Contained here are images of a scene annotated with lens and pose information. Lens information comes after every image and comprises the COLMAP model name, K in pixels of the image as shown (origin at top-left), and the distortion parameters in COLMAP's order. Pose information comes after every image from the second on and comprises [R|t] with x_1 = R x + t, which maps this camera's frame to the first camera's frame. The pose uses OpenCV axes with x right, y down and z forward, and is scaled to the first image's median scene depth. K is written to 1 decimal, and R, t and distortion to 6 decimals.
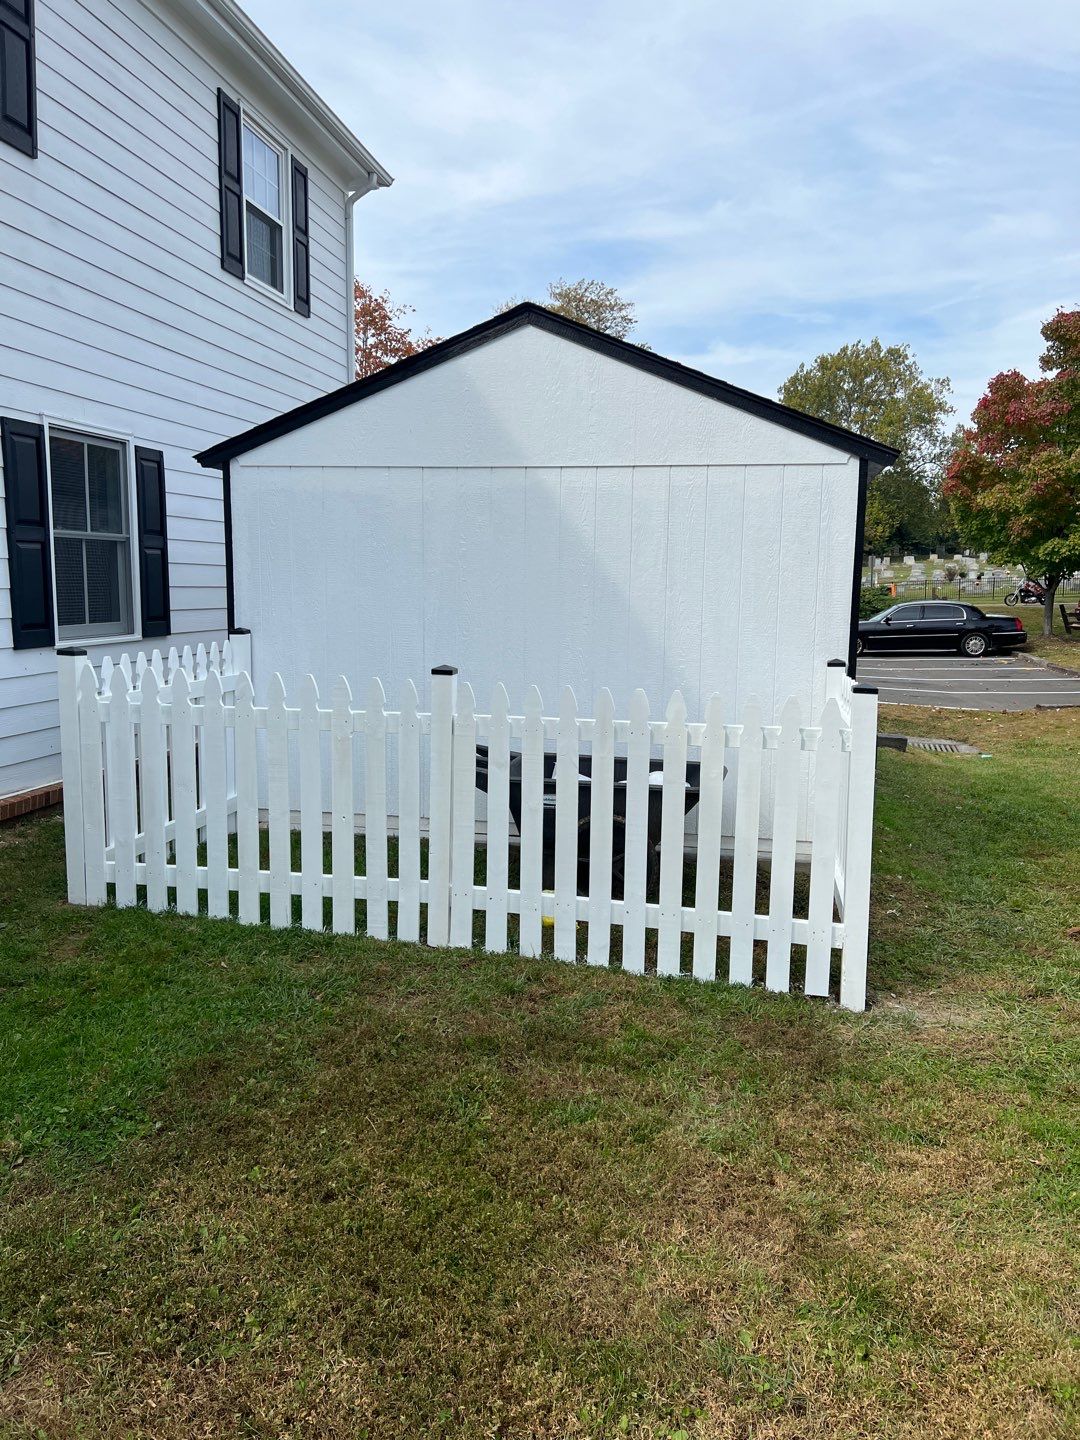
lens RADIAL K [[1083.8, 0, 545.5], [0, 1083.8, 721.4], [0, 0, 1]] dist [0.031170, -0.013009]
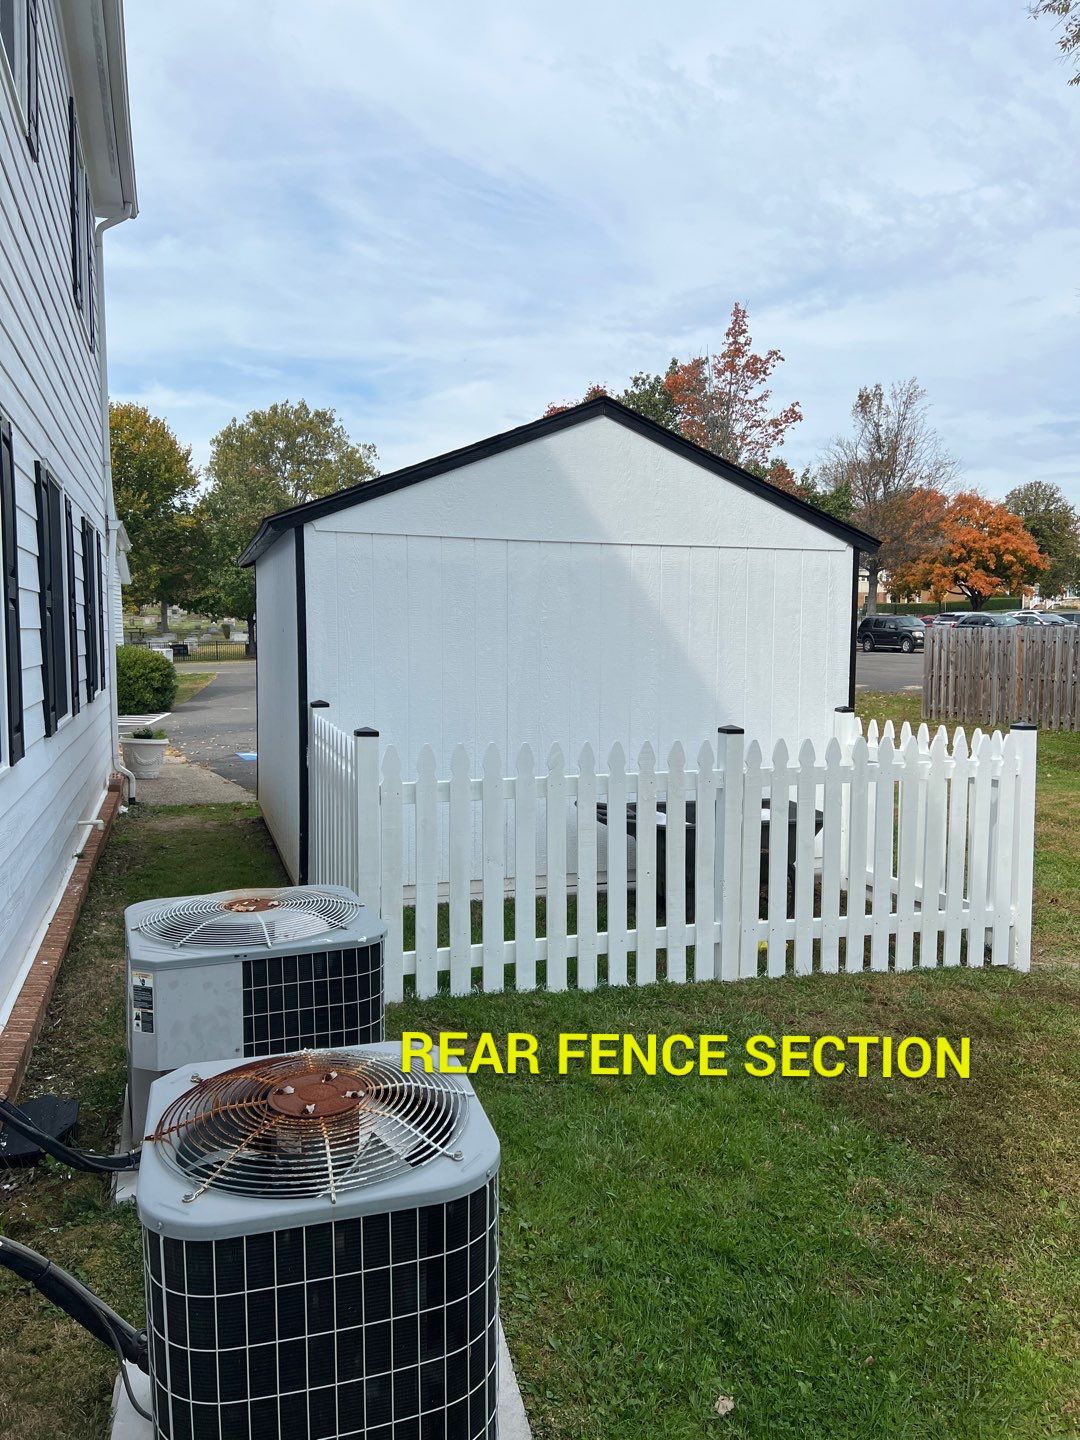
lens RADIAL K [[1083.8, 0, 536.0], [0, 1083.8, 721.5], [0, 0, 1]] dist [0.031170, -0.013009]
pose [[0.862662, -0.049902, 0.503314, -0.514418], [0.072643, 0.997028, -0.025656, -0.026002], [-0.500538, 0.058695, 0.863723, 0.081156]]
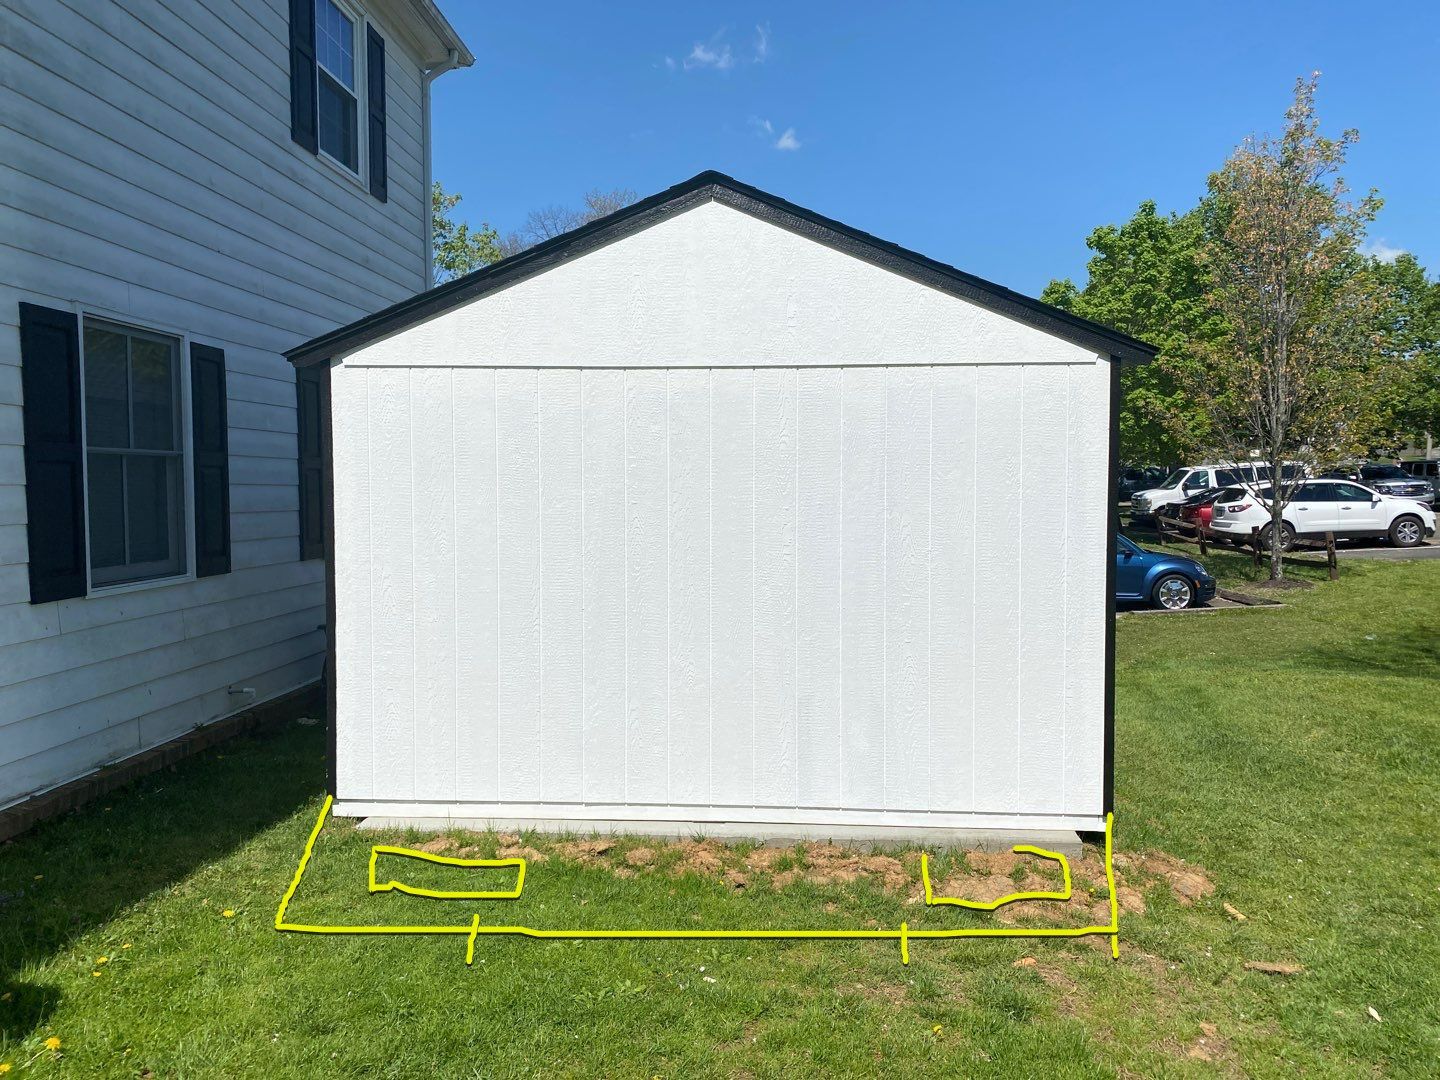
lens RADIAL K [[1083.8, 0, 720.2], [0, 1083.8, 532.6], [0, 0, 1]] dist [0.031170, -0.013009]
pose [[0.990341, -0.020572, 0.137119, -0.102597], [0.031929, 0.996191, -0.081145, -0.033722], [-0.134927, 0.084739, 0.987225, 0.159449]]
